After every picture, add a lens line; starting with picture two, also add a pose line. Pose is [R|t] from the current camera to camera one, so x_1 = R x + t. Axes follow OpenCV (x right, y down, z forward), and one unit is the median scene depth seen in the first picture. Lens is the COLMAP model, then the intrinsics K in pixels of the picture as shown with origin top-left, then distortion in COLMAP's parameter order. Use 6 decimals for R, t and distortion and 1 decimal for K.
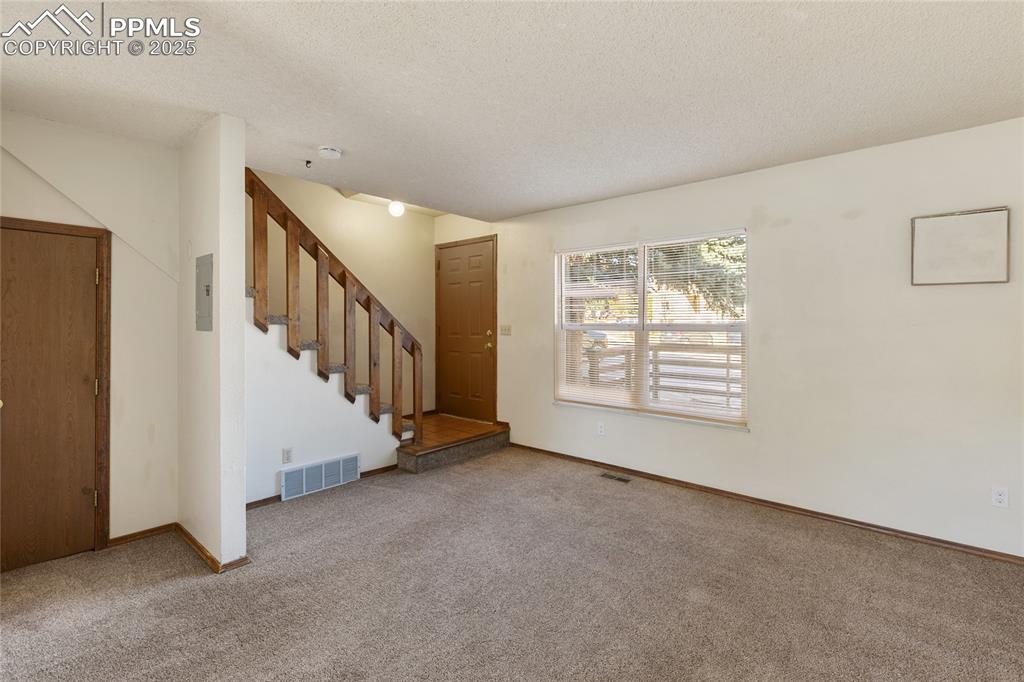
lens RADIAL K [[464.4, 0, 514.0], [0, 464.4, 327.9], [0, 0, 1]] dist [0.000491, 0.000036]
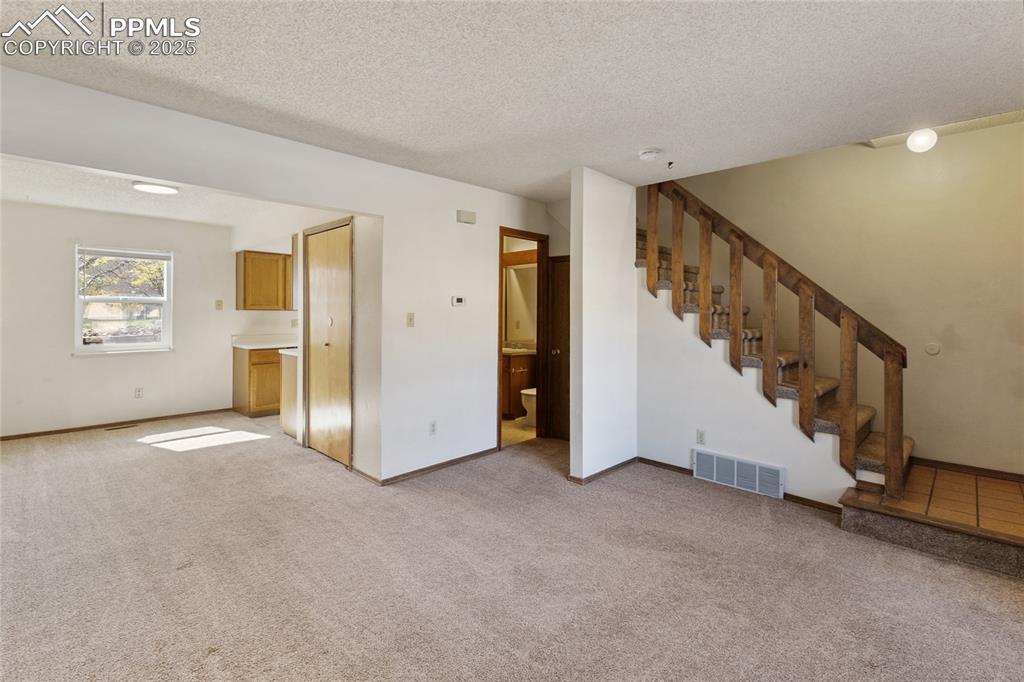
lens RADIAL K [[471.2, 0, 513.2], [0, 471.2, 311.5], [0, 0, 1]] dist [0.000450, -0.000211]
pose [[-0.063135, -0.003679, -0.997998, 0.567998], [-0.016413, 0.999862, -0.002647, -0.002220], [0.997870, 0.016213, -0.063187, 0.587822]]
